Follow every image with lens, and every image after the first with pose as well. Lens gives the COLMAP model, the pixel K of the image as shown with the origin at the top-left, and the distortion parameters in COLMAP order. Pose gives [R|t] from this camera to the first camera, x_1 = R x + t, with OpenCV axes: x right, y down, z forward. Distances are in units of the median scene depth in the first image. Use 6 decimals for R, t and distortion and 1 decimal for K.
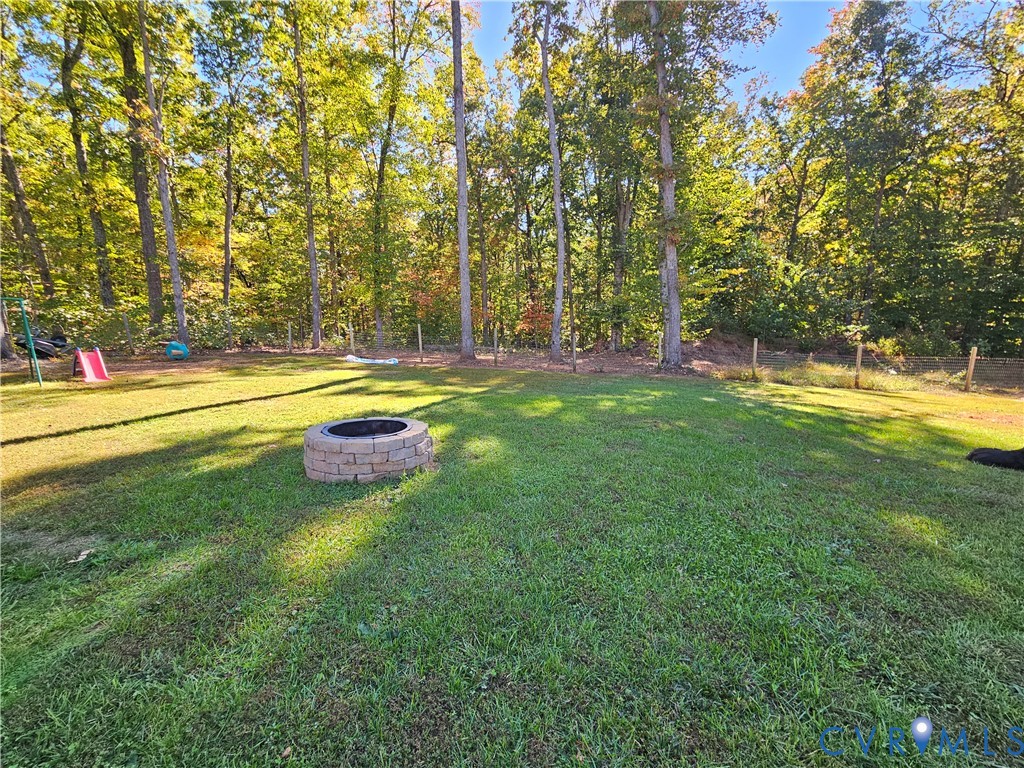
lens RADIAL K [[424.5, 0, 512.0], [0, 424.5, 384.0], [0, 0, 1]] dist [-0.000934, -0.000641]
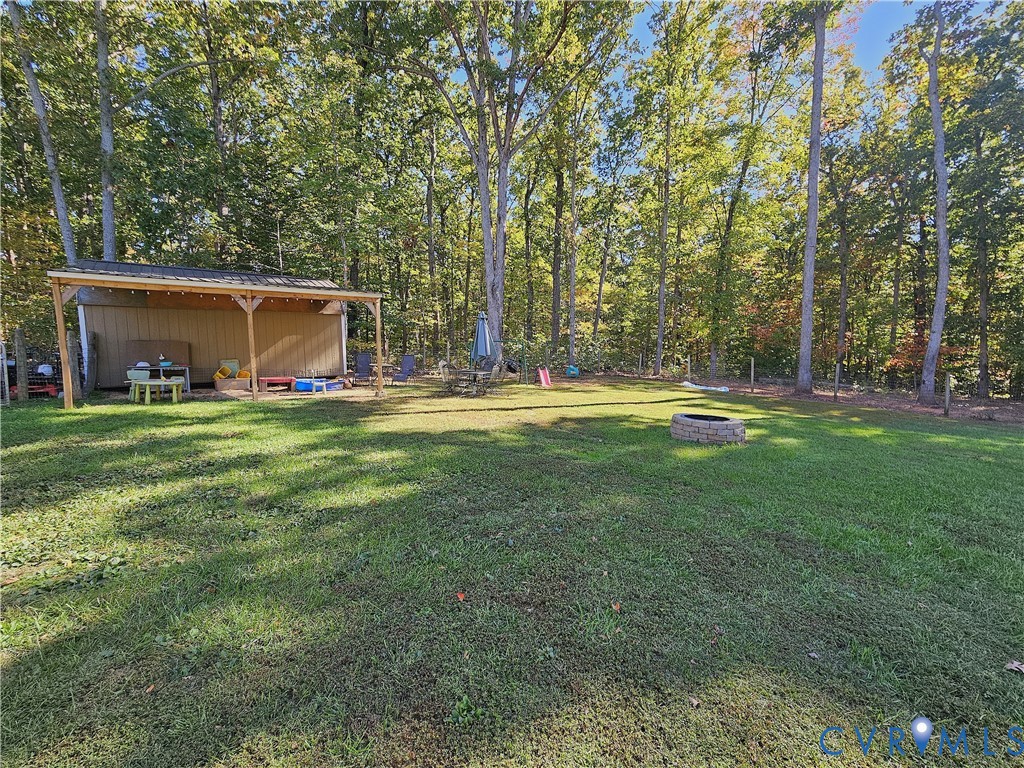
lens RADIAL K [[424.5, 0, 512.0], [0, 424.5, 384.0], [0, 0, 1]] dist [-0.000934, -0.000641]
pose [[0.738231, 0.064288, -0.671477, 0.050634], [-0.110827, 0.993480, -0.026728, 0.020172], [0.665381, 0.094149, 0.740543, -0.179805]]
